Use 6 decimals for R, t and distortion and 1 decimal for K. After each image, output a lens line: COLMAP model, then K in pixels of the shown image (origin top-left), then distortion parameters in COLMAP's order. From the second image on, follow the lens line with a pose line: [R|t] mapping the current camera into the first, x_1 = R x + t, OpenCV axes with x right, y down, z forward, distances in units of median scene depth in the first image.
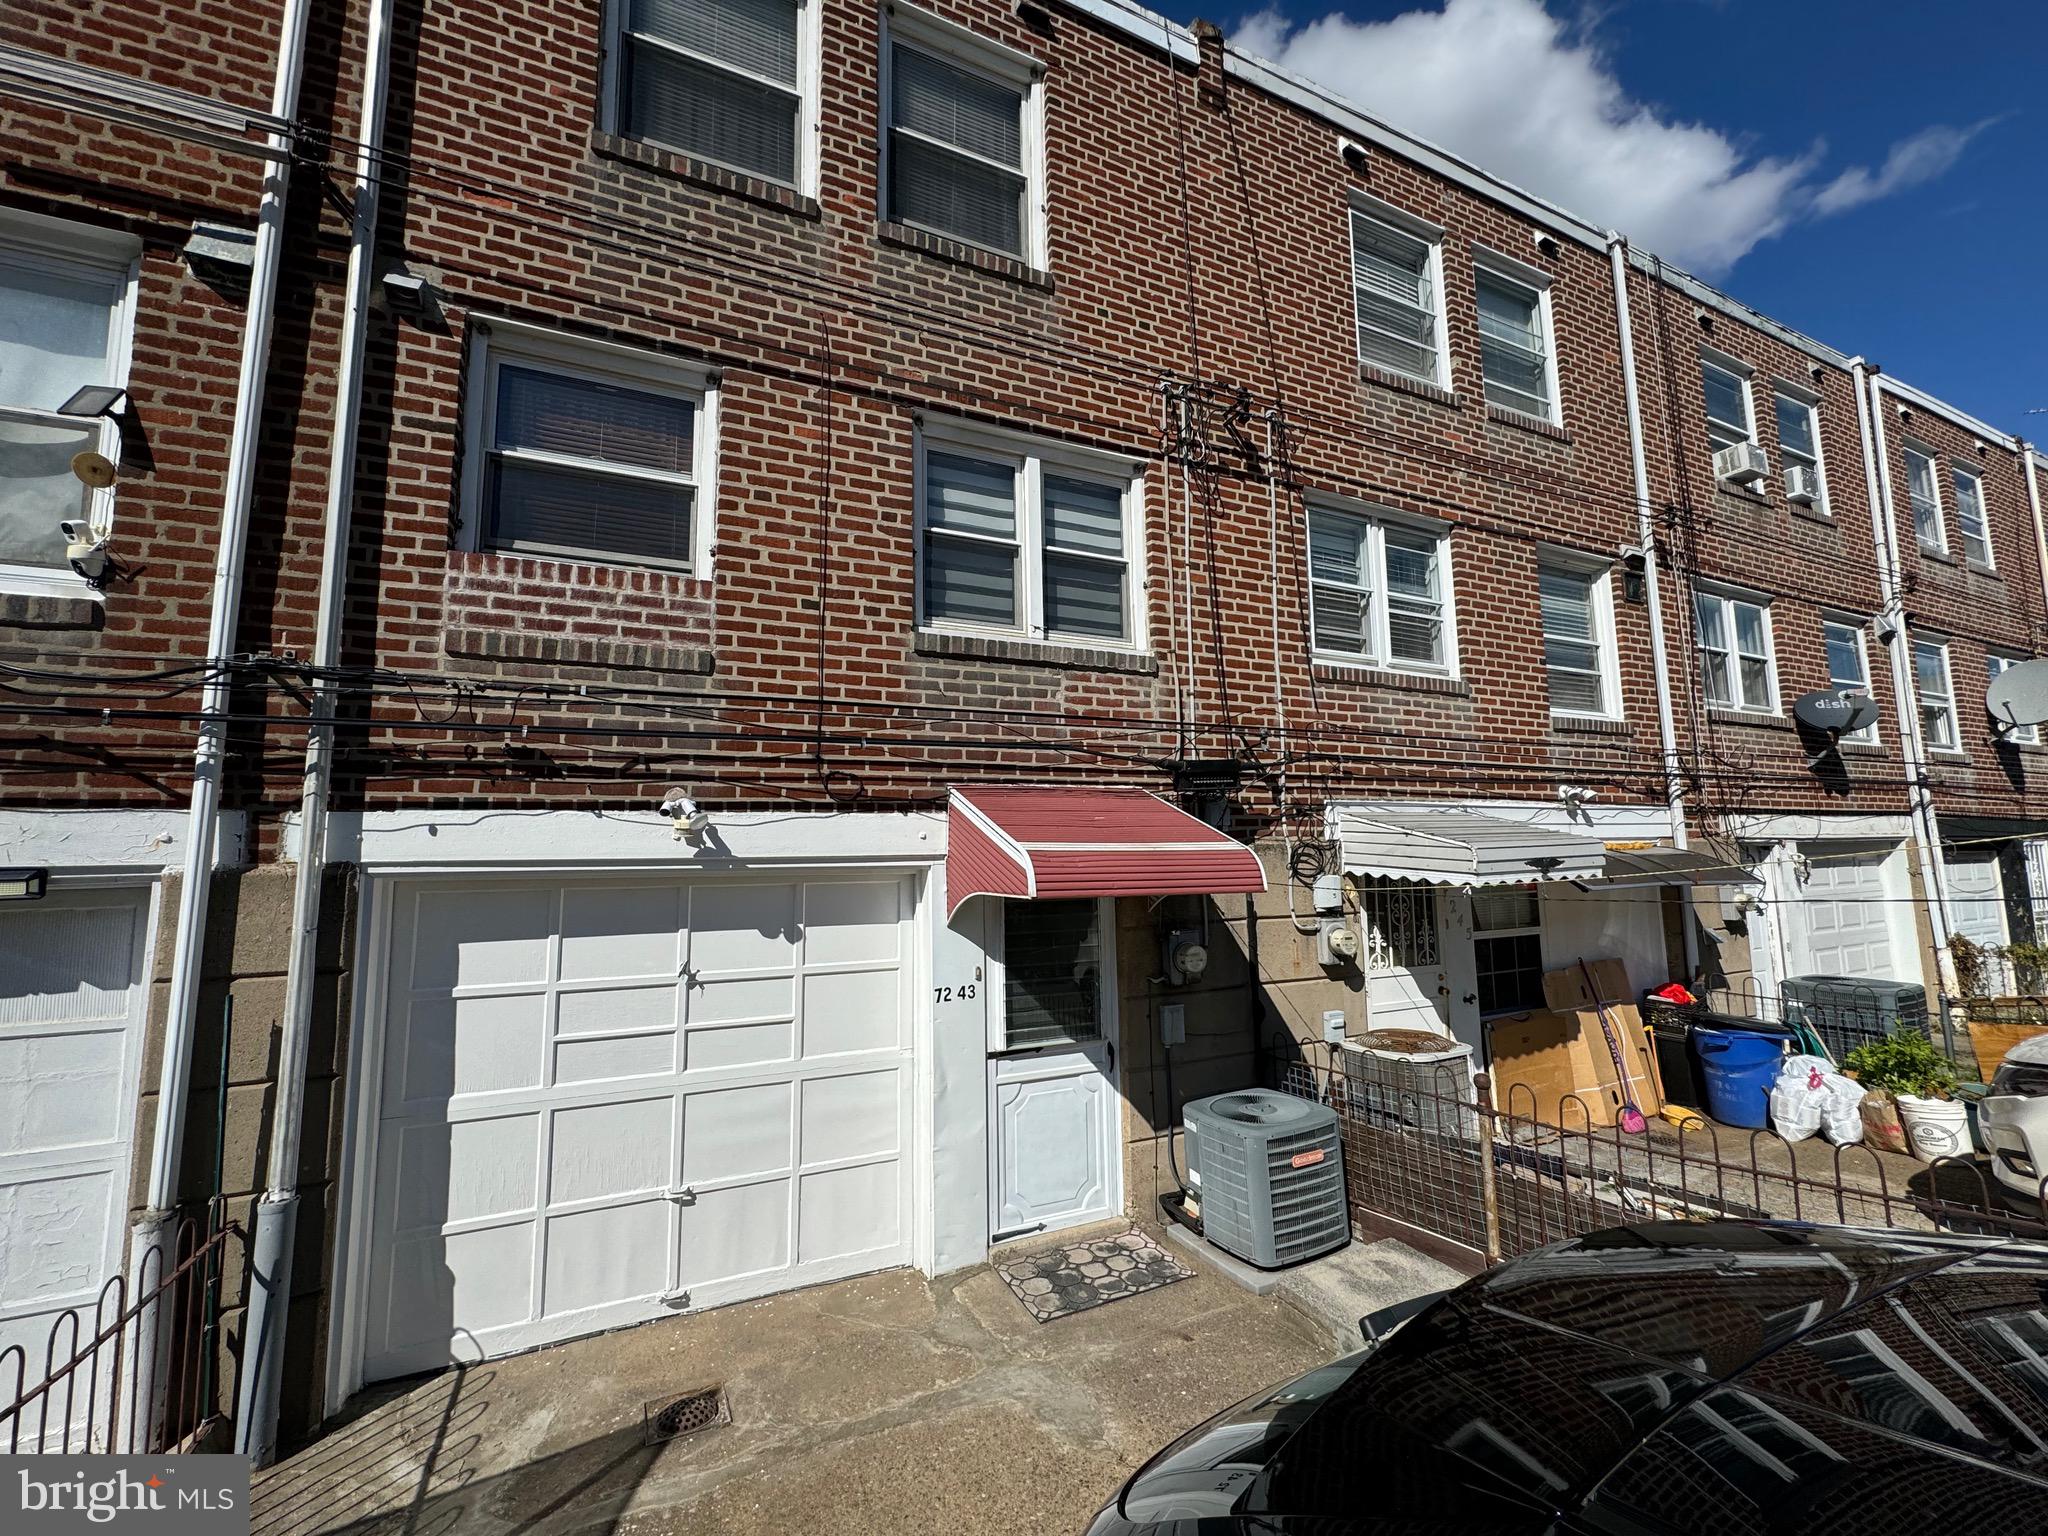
lens RADIAL K [[814.7, 0, 1023.9], [0, 814.7, 766.8], [0, 0, 1]] dist [-0.003425, 0.001038]
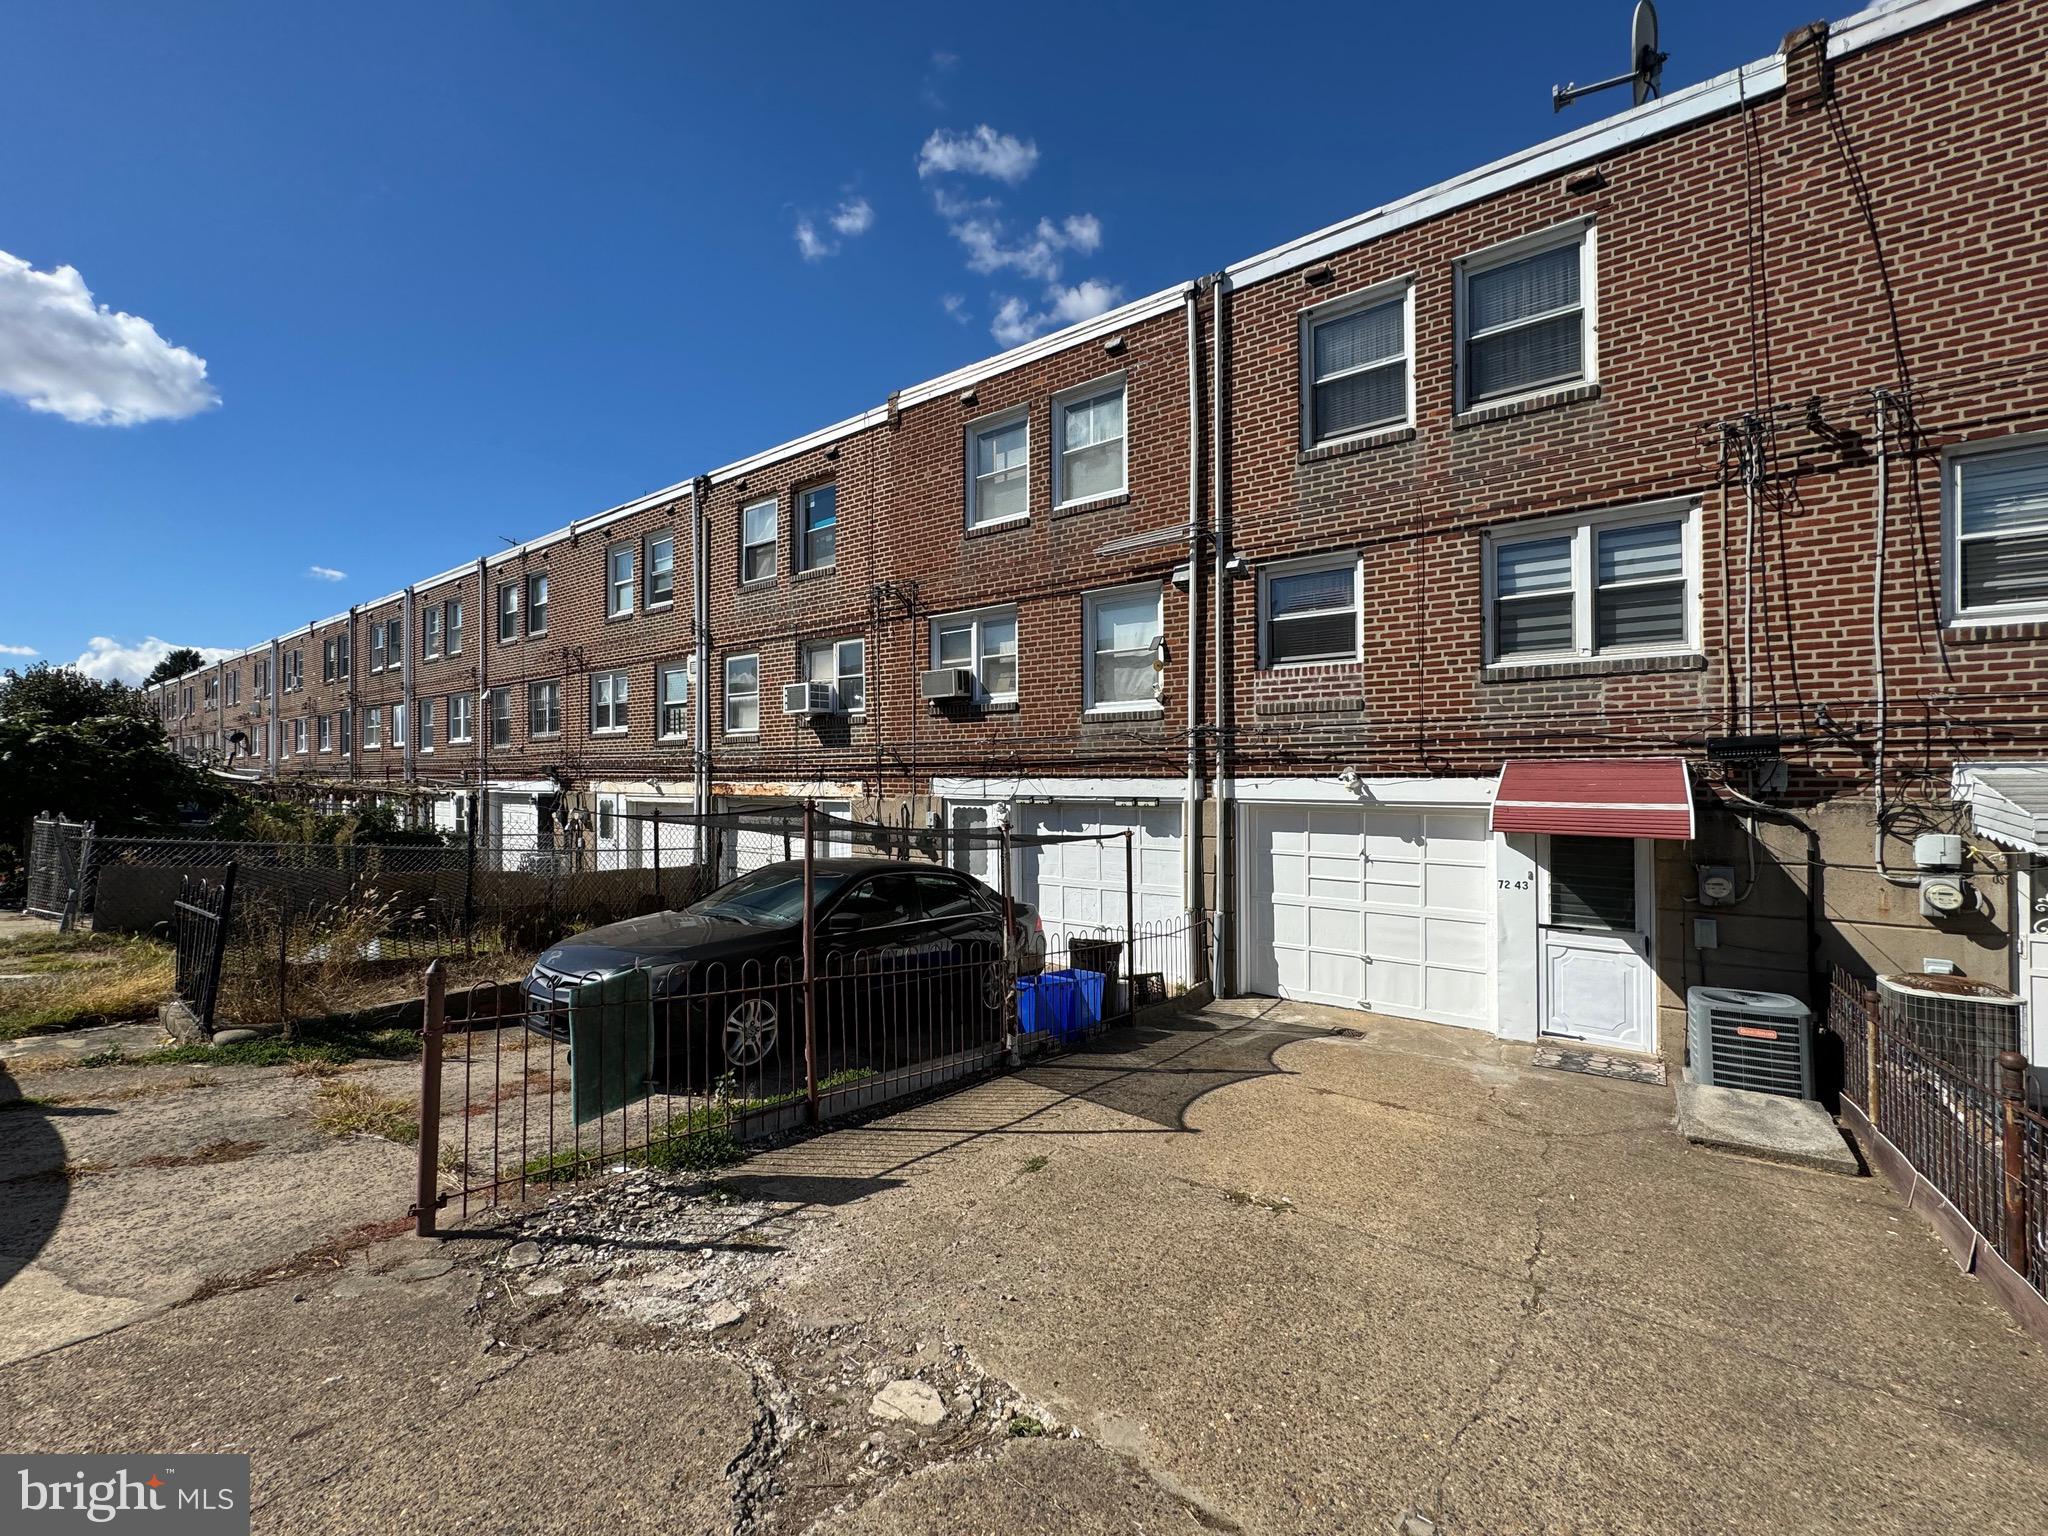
lens RADIAL K [[814.7, 0, 1022.7], [0, 814.7, 766.4], [0, 0, 1]] dist [-0.003425, 0.001038]
pose [[0.487213, 0.007748, -0.873249, 0.875740], [0.092033, 0.993937, 0.060167, -0.156914], [0.868420, -0.109682, 0.483546, -0.656054]]
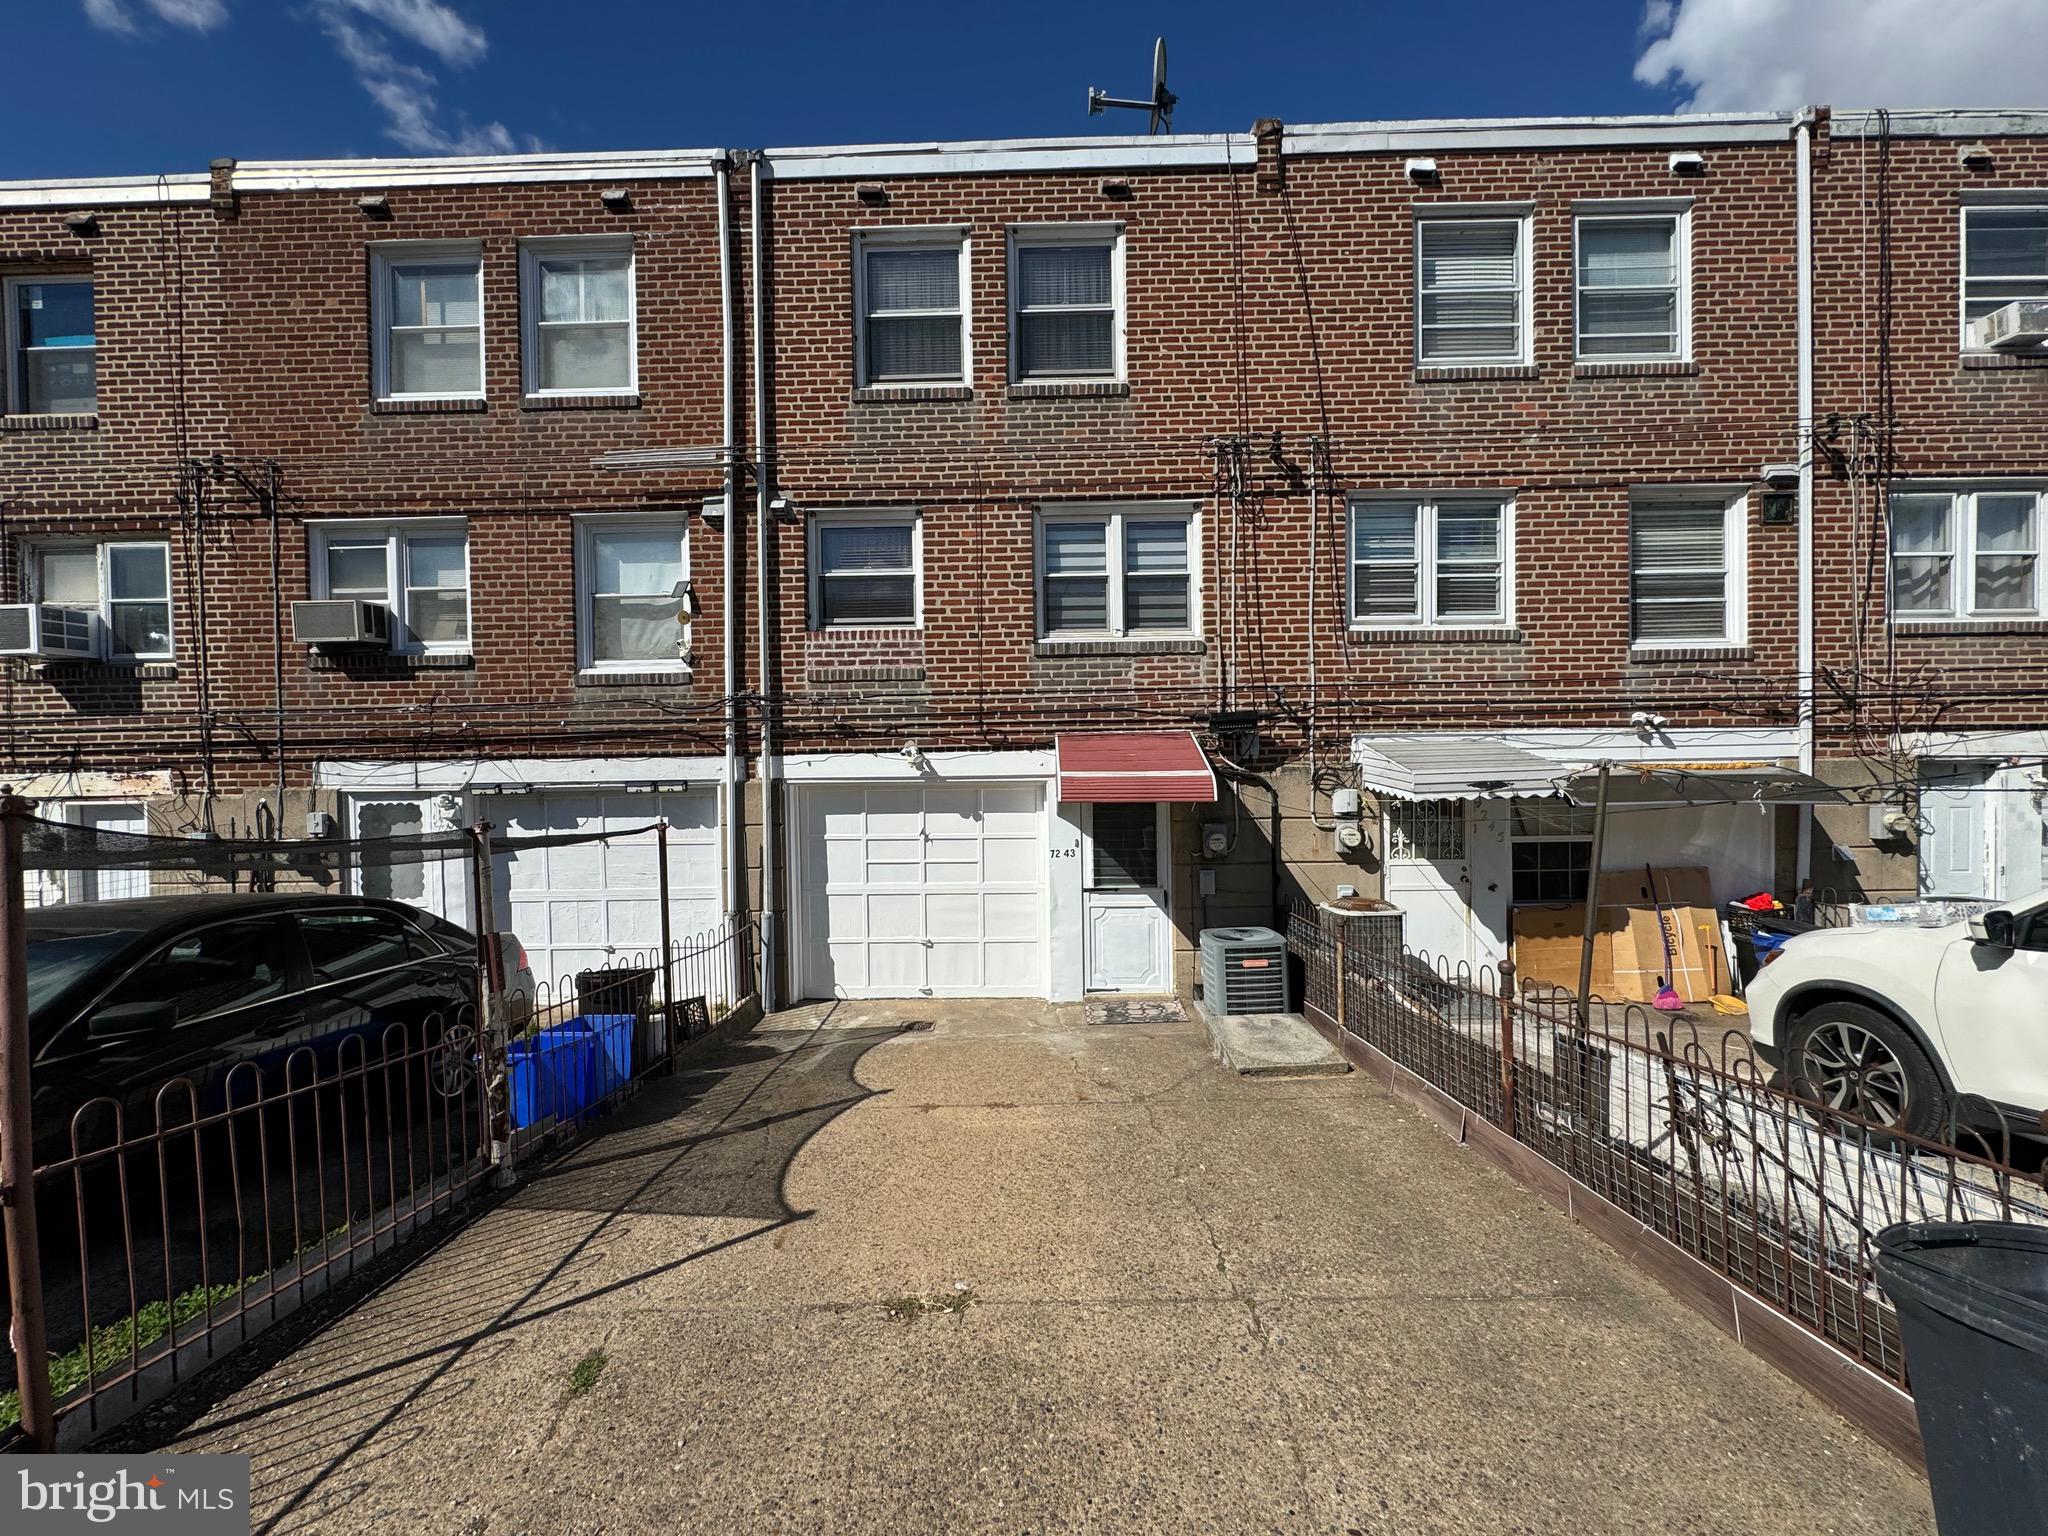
lens RADIAL K [[814.7, 0, 1022.8], [0, 814.7, 766.5], [0, 0, 1]] dist [-0.003425, 0.001038]
pose [[0.901325, 0.010204, -0.433023, 0.584357], [0.048090, 0.991184, 0.123456, -0.124037], [0.430465, -0.132098, 0.892889, -0.561536]]
